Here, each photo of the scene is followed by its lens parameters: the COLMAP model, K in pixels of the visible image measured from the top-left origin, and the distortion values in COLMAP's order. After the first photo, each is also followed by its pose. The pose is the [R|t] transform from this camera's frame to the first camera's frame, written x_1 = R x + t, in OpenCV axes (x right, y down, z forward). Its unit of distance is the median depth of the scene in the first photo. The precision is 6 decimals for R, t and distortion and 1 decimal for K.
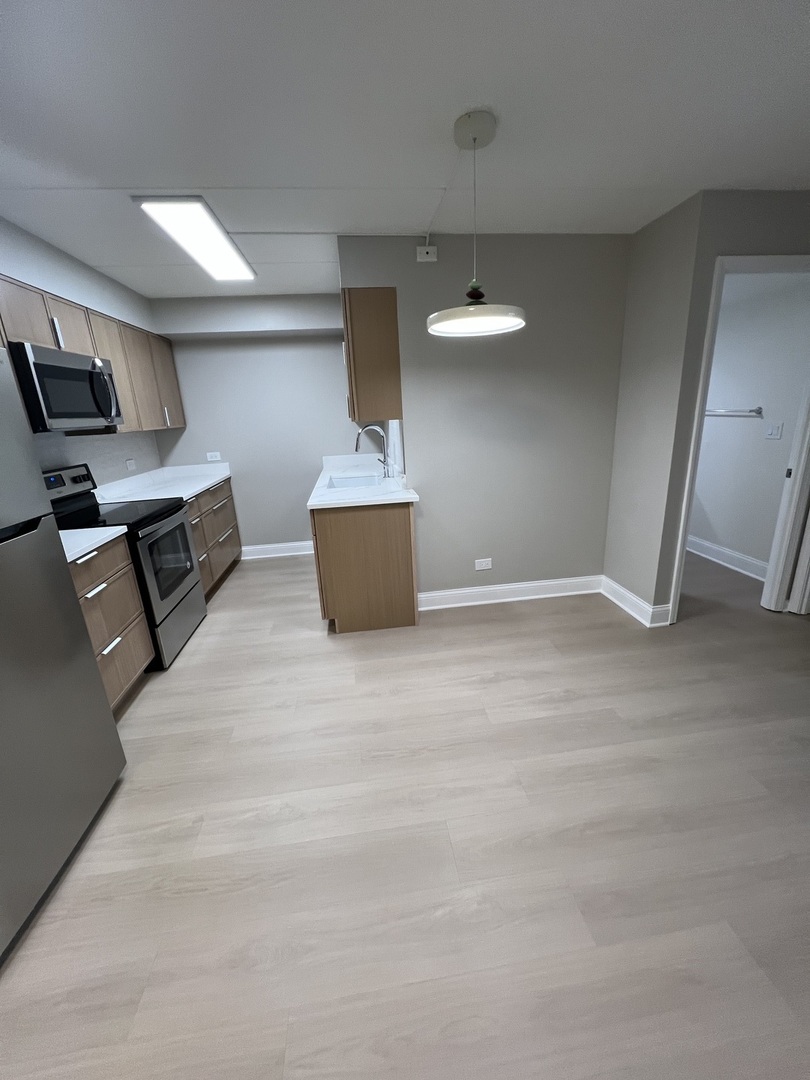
lens RADIAL K [[433.1, 0, 407.2], [0, 433.1, 539.4], [0, 0, 1]] dist [-0.004308, -0.000082]
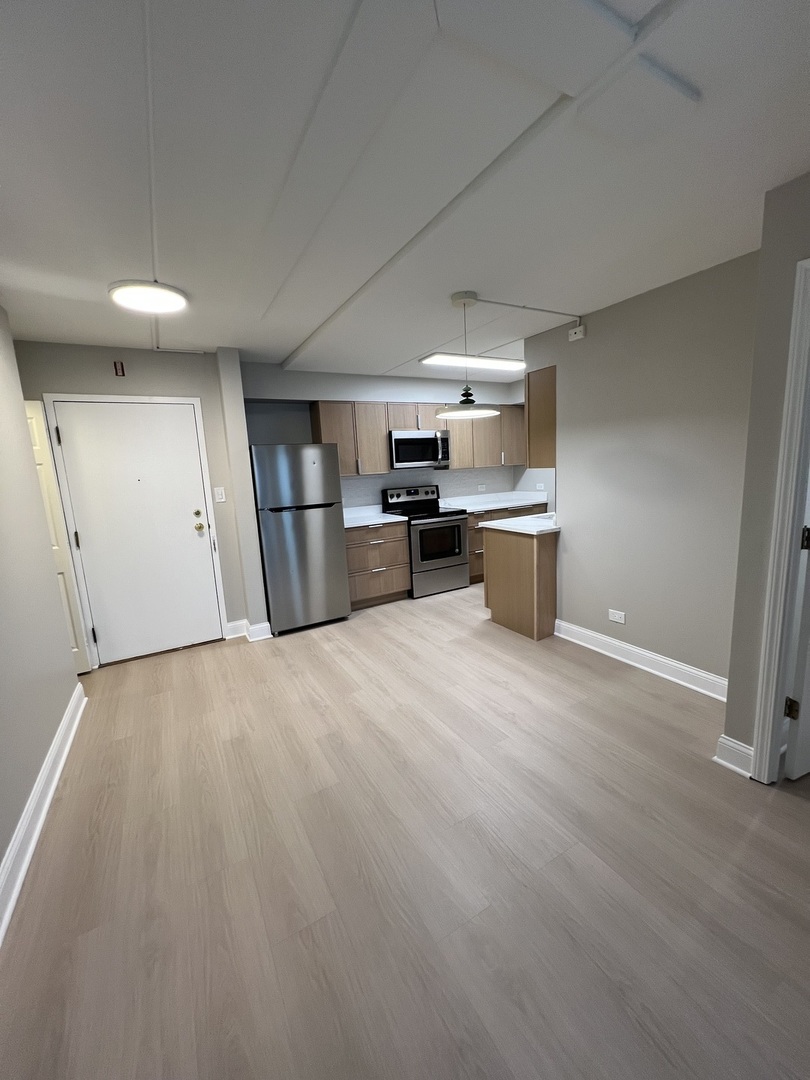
lens RADIAL K [[433.1, 0, 404.4], [0, 433.1, 539.8], [0, 0, 1]] dist [-0.004308, -0.000082]
pose [[0.372120, 0.187781, -0.908991, 1.059780], [-0.235481, 0.966380, 0.103236, -0.120276], [0.897817, 0.175634, 0.403828, 0.189479]]
